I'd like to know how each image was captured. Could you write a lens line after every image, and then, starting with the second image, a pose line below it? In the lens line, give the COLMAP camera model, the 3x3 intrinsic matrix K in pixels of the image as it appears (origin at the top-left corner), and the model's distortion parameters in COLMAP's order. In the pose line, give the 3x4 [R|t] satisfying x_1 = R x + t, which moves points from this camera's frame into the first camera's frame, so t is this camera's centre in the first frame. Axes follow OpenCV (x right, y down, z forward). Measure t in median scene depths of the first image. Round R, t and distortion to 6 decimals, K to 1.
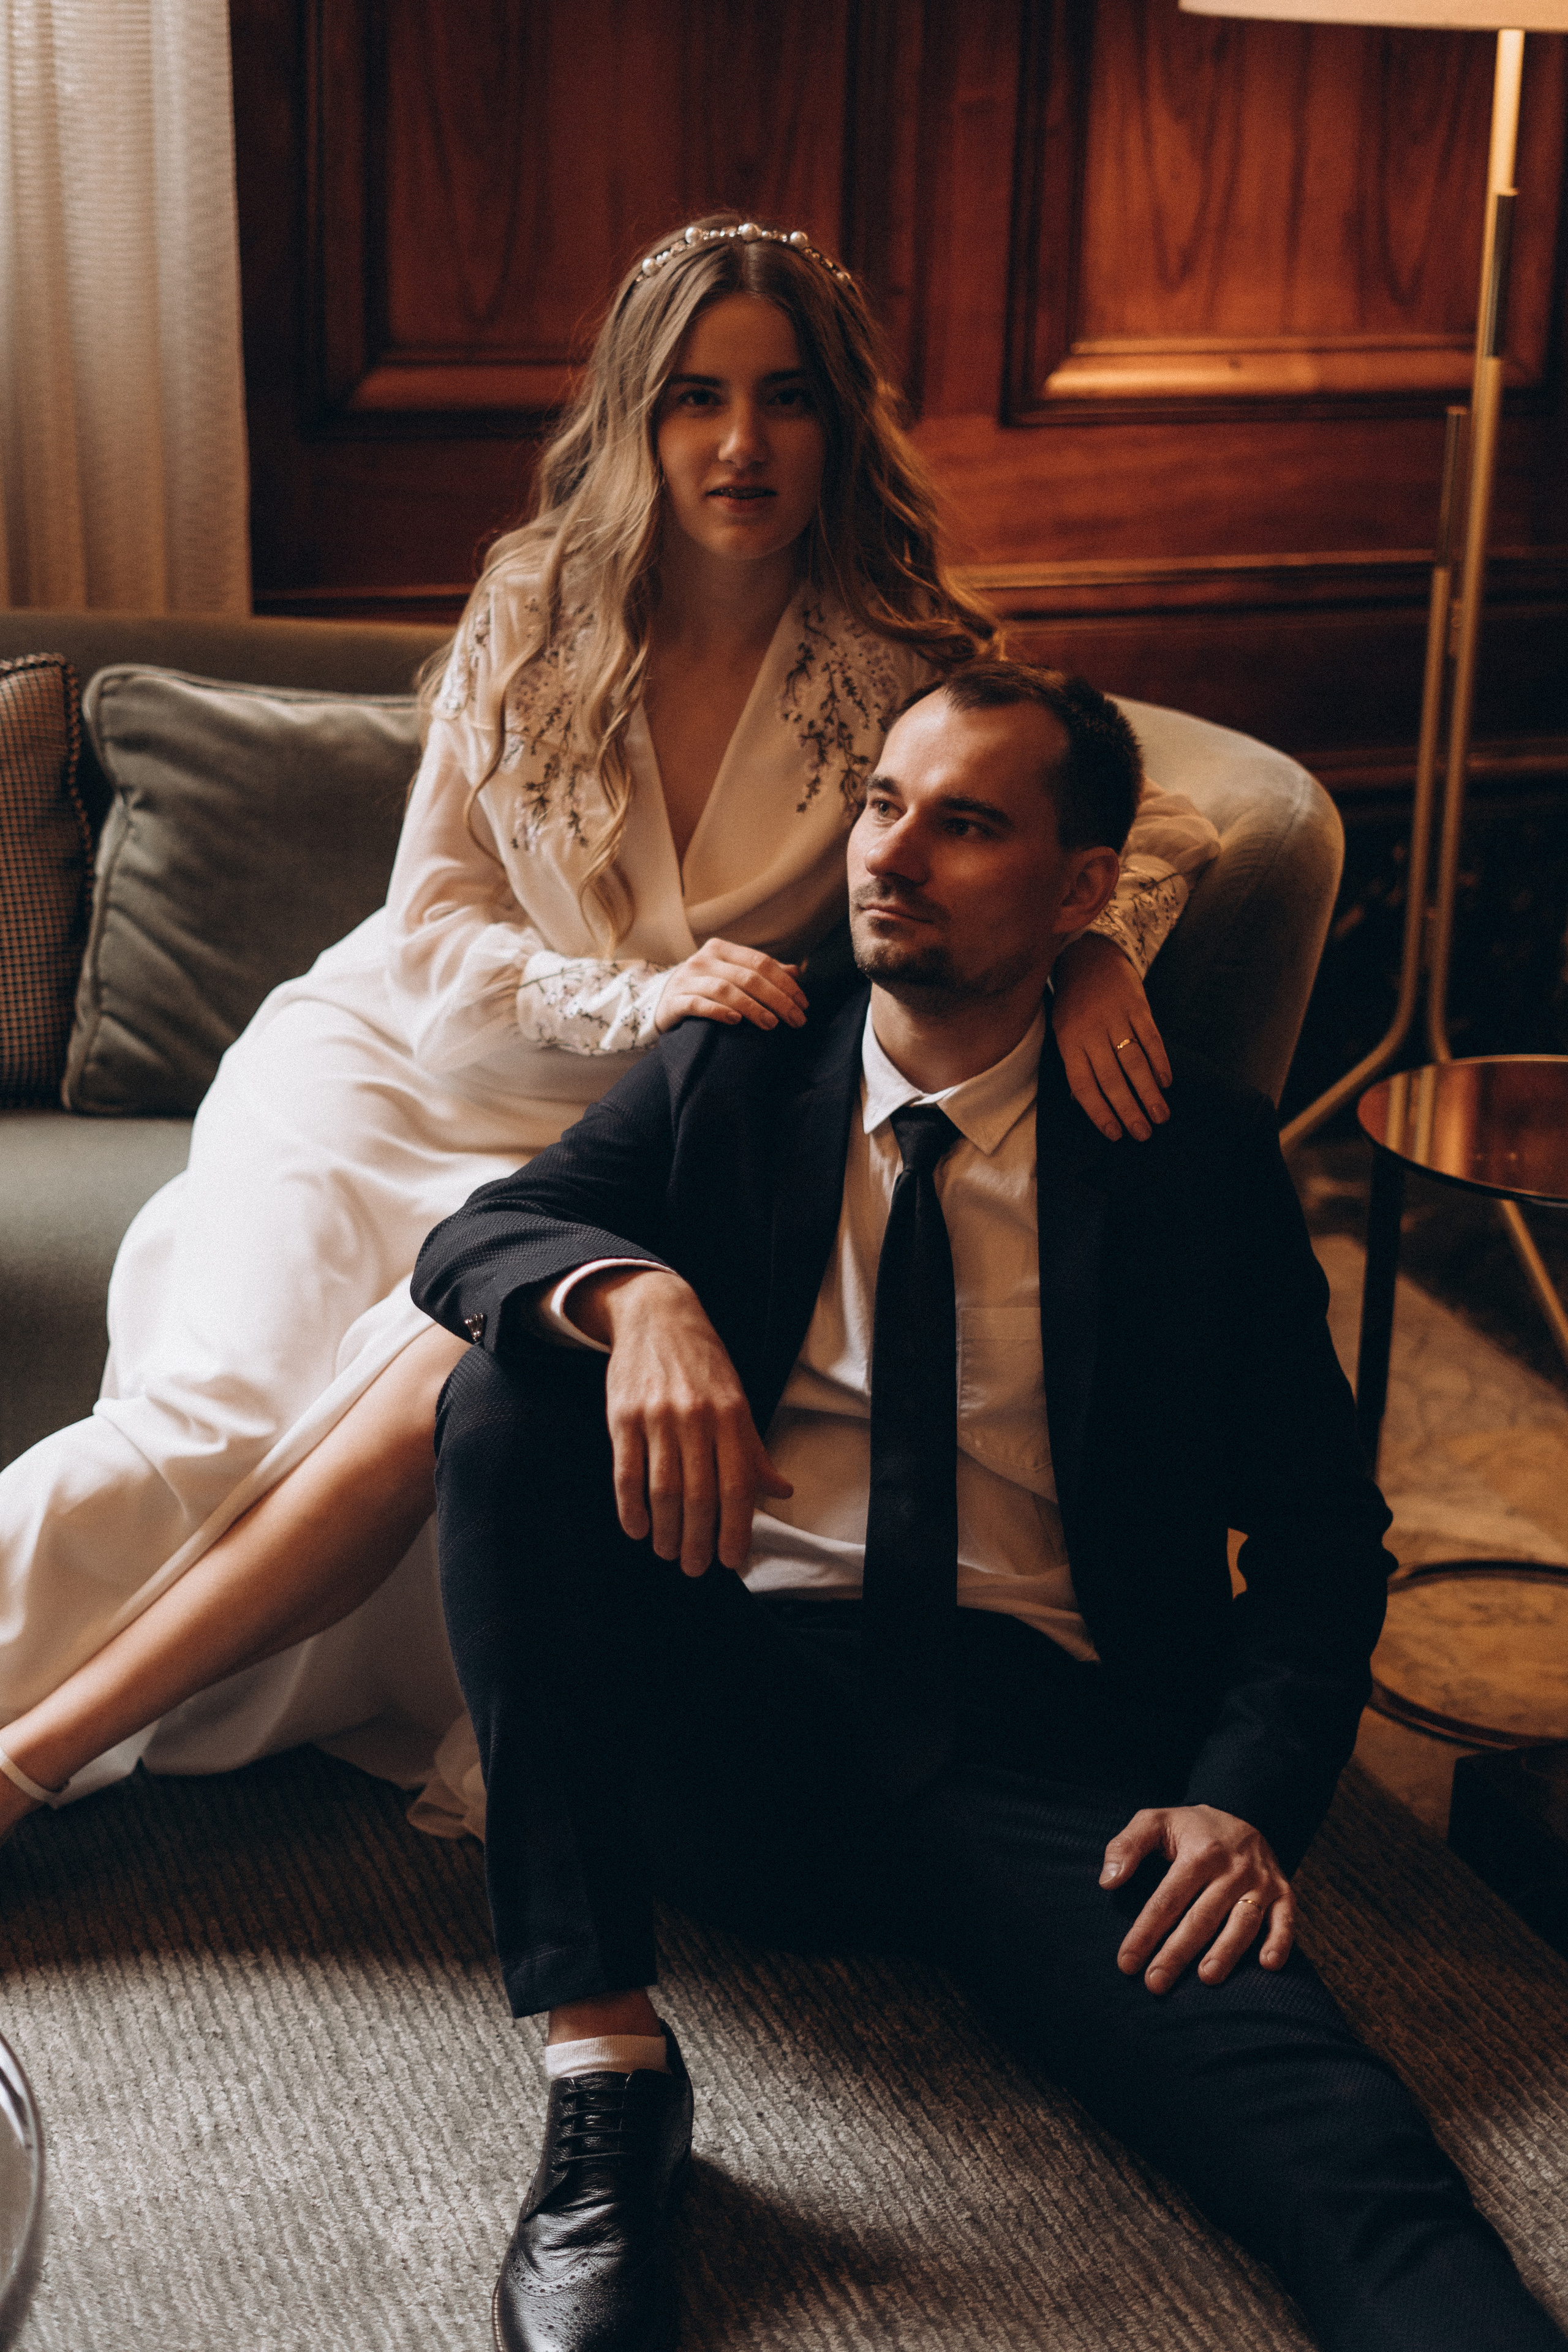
lens RADIAL K [[3373.0, 0, 786.9], [0, 3373.0, 1182.8], [0, 0, 1]] dist [0.034295, -0.300363]
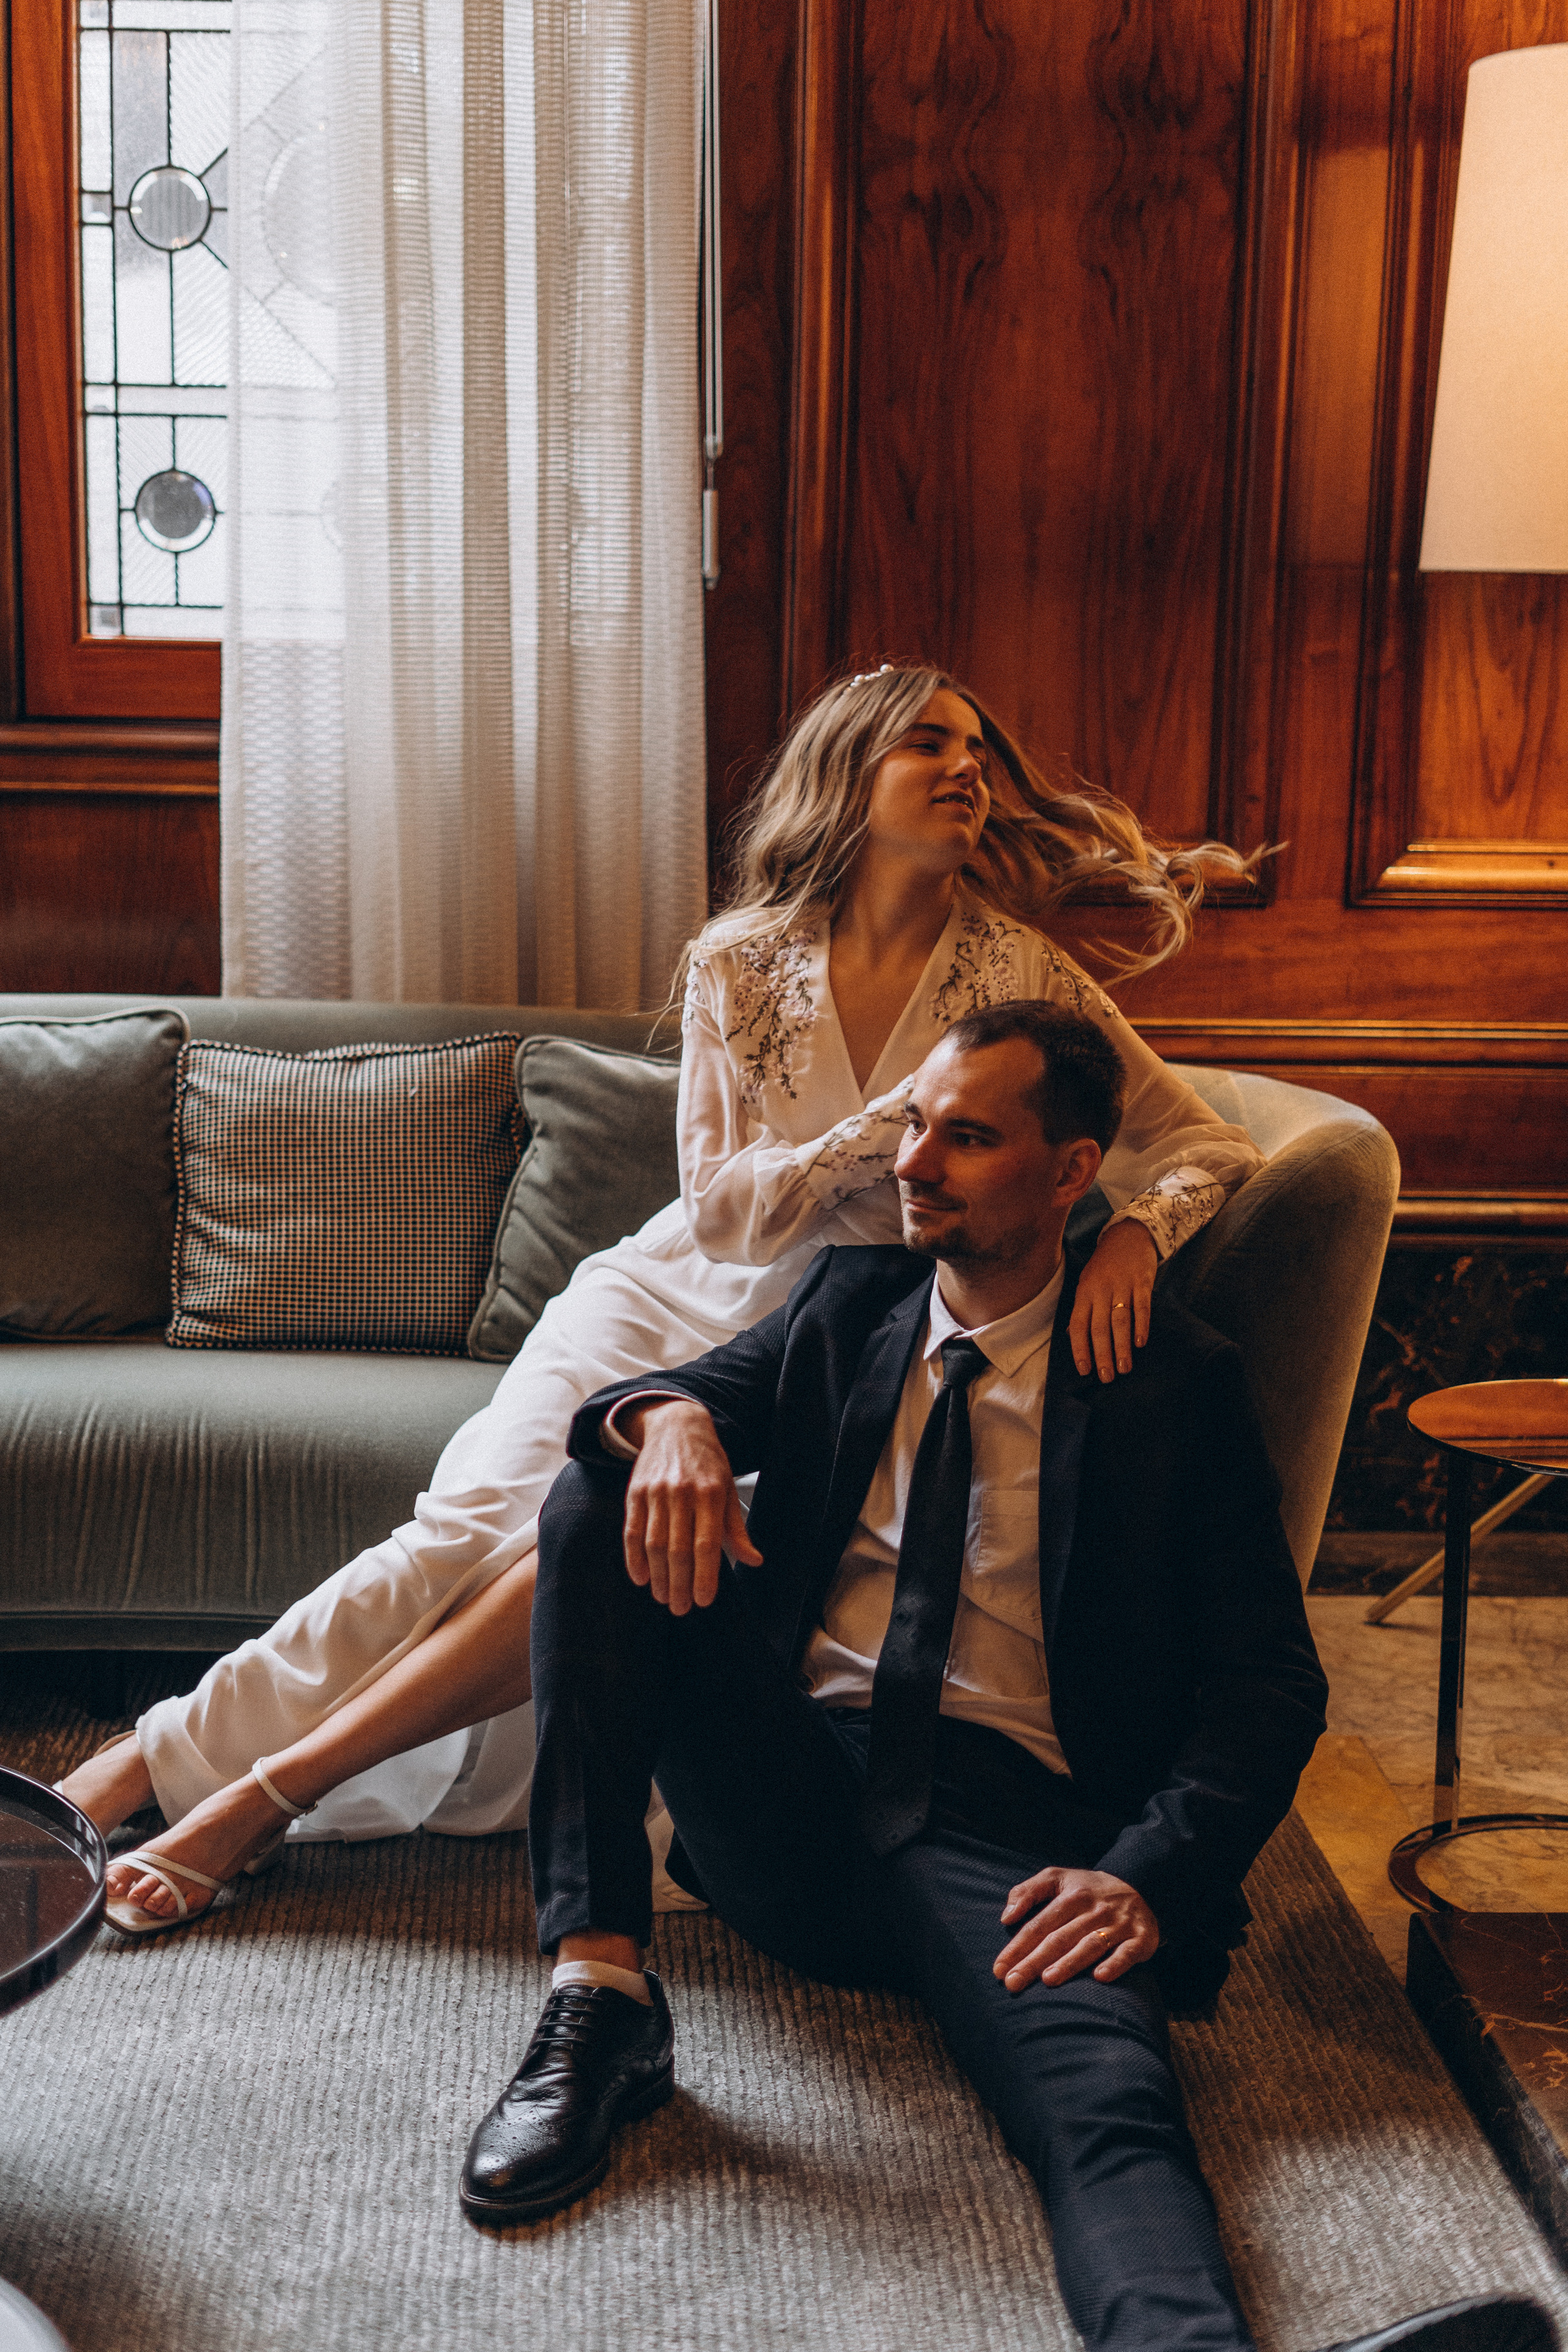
lens RADIAL K [[3005.6, 0, 784.8], [0, 3005.6, 1143.4], [0, 0, 1]] dist [0.012650, 0.026927]
pose [[0.971079, 0.046398, -0.234207, 0.244710], [-0.083480, 0.985004, -0.150991, 0.086223], [0.223689, 0.166176, 0.960390, -0.173912]]
